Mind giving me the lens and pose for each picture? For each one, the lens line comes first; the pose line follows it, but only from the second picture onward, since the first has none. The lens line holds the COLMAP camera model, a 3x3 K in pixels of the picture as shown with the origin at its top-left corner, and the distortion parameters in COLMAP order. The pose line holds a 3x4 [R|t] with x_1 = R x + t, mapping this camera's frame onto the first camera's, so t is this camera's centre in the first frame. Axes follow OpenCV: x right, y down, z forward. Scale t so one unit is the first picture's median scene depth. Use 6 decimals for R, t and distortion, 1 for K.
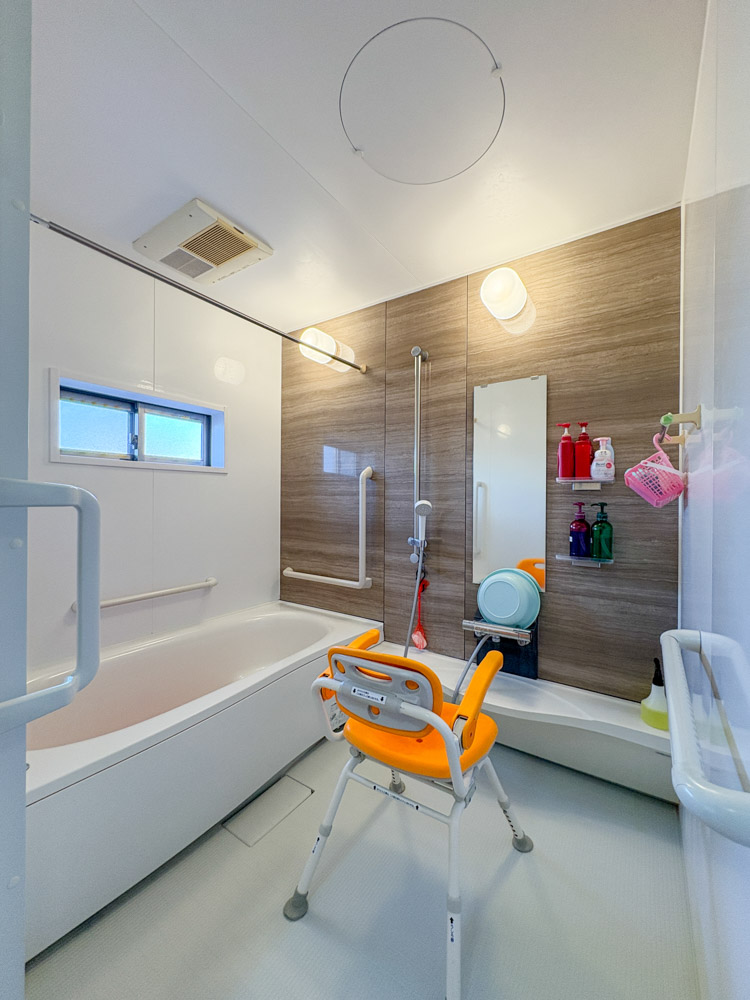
lens RADIAL K [[397.4, 0, 375.0], [0, 397.4, 500.0], [0, 0, 1]] dist [0.000880, -0.000232]
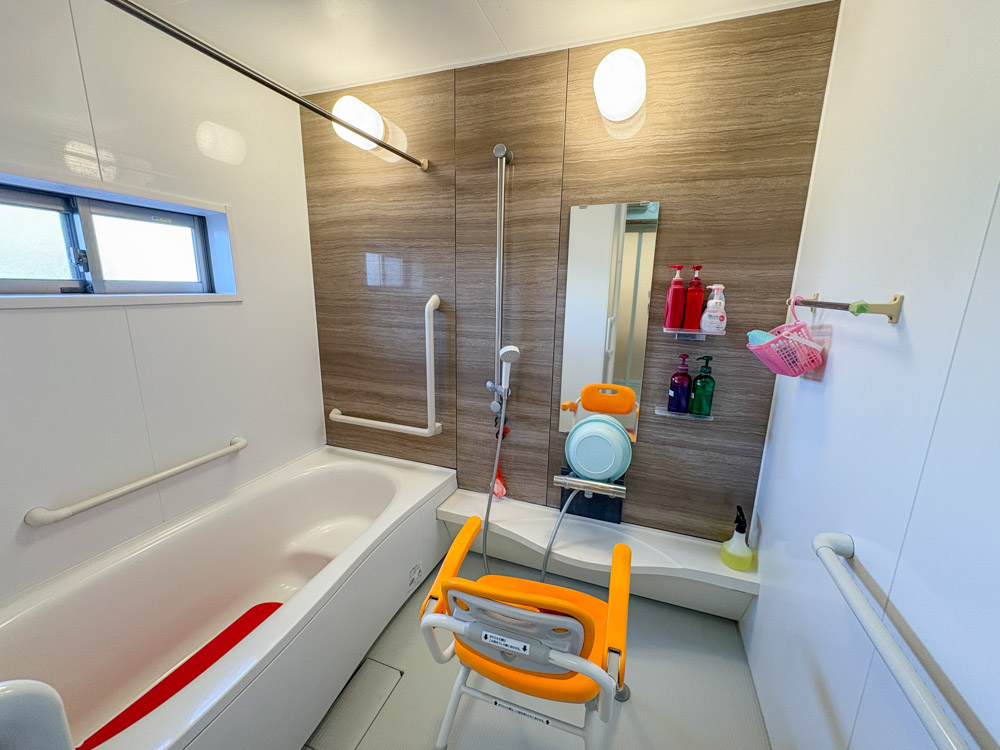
lens RADIAL K [[397.4, 0, 500.0], [0, 397.4, 375.0], [0, 0, 1]] dist [0.000880, -0.000232]
pose [[0.970078, -0.041812, 0.239167, -0.103956], [-0.011116, 0.976378, 0.215782, -0.117404], [-0.242540, -0.211983, 0.946698, 0.176911]]
